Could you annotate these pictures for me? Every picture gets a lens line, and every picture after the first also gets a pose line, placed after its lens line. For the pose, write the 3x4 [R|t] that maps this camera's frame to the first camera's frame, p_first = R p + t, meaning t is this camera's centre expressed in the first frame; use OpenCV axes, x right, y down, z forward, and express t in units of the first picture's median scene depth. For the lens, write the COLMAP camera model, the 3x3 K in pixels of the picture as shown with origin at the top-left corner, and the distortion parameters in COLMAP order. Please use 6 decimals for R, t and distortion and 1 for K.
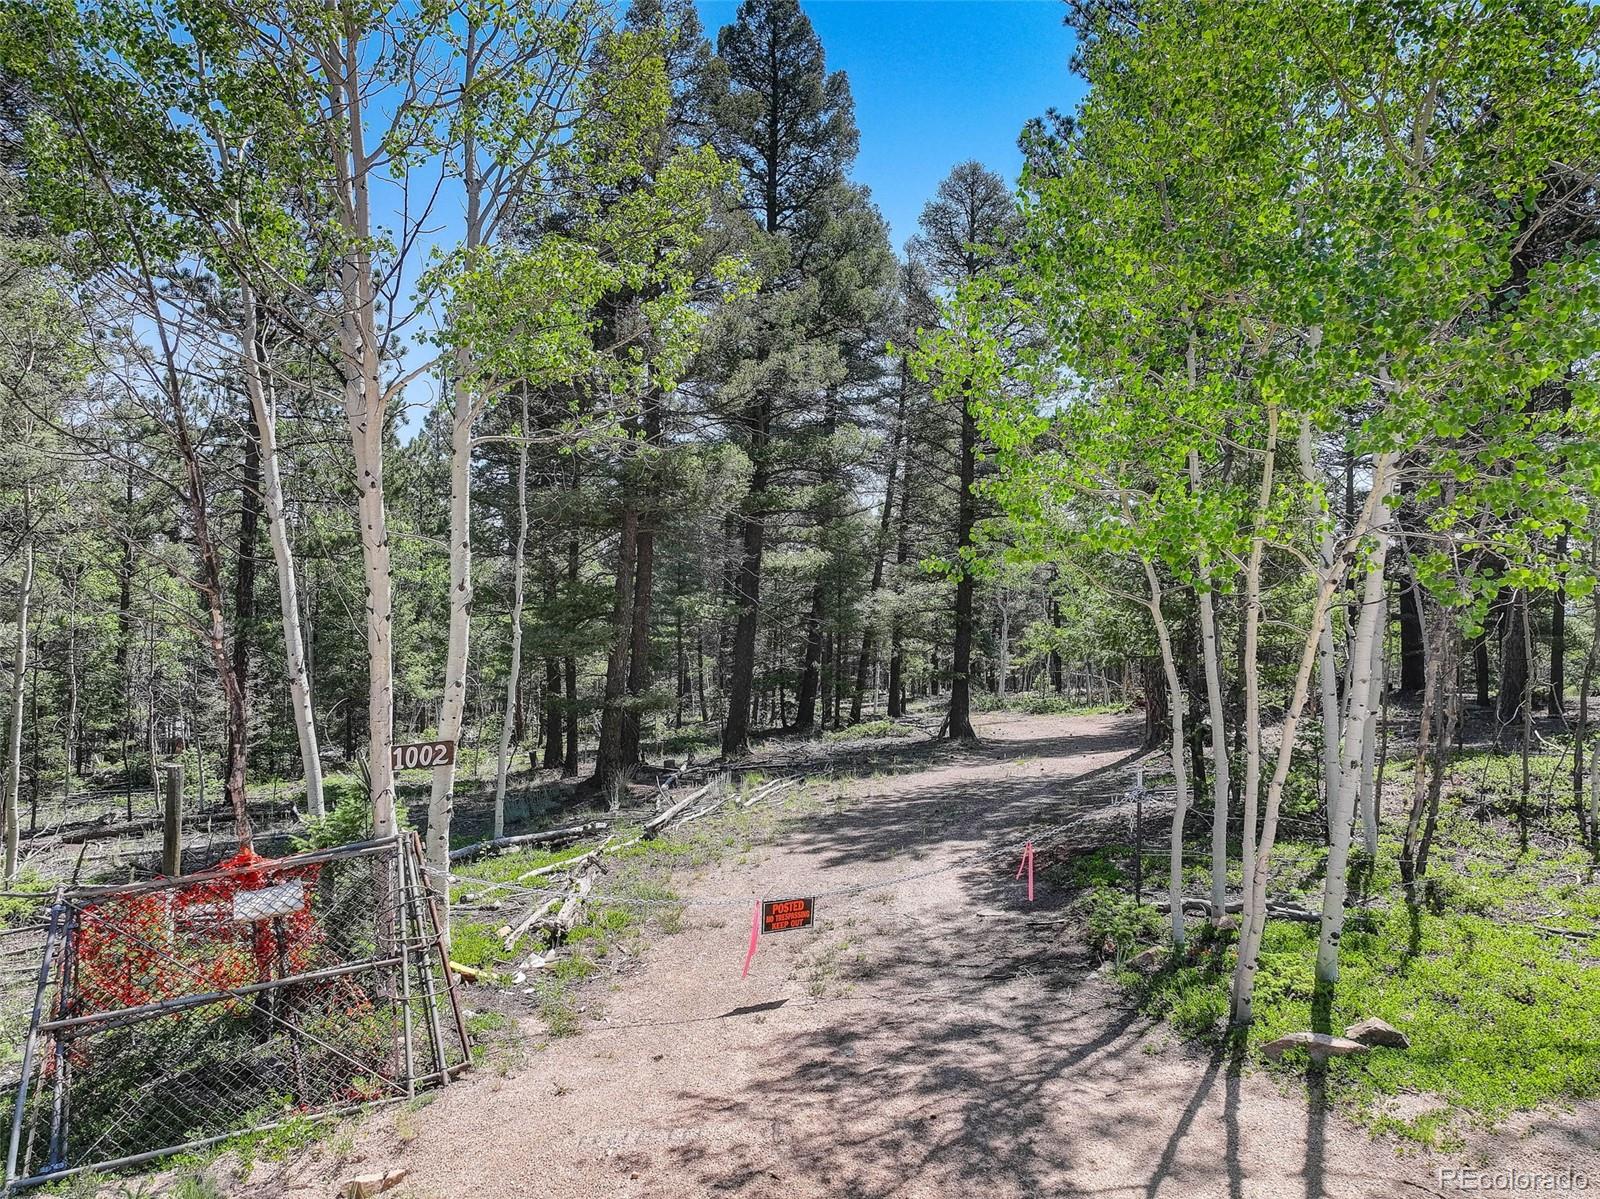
lens RADIAL K [[1118.3, 0, 806.3], [0, 1118.3, 598.6], [0, 0, 1]] dist [0.002231, 0.034232]
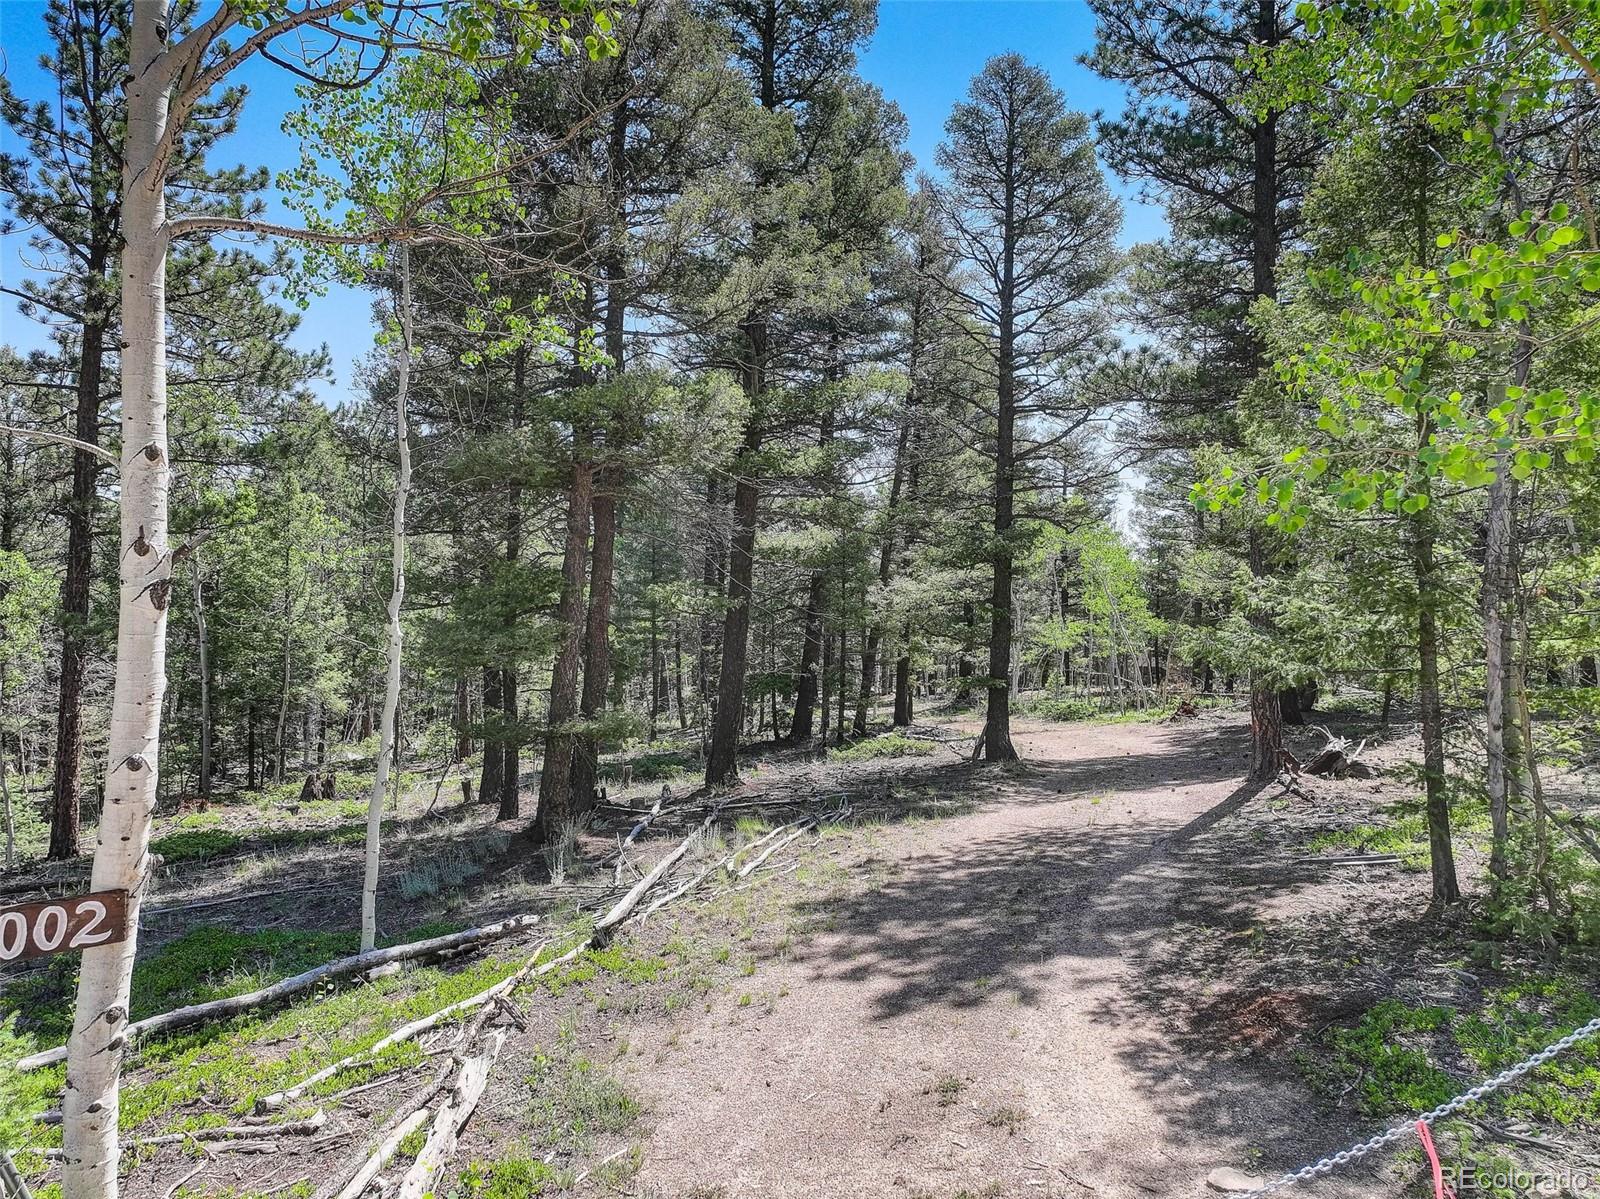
lens RADIAL K [[1118.3, 0, 806.3], [0, 1118.3, 598.6], [0, 0, 1]] dist [0.002231, 0.034232]
pose [[0.999815, 0.000263, 0.019209, -0.021662], [-0.000382, 0.999981, 0.006157, 0.003196], [-0.019207, -0.006163, 0.999797, 0.233924]]
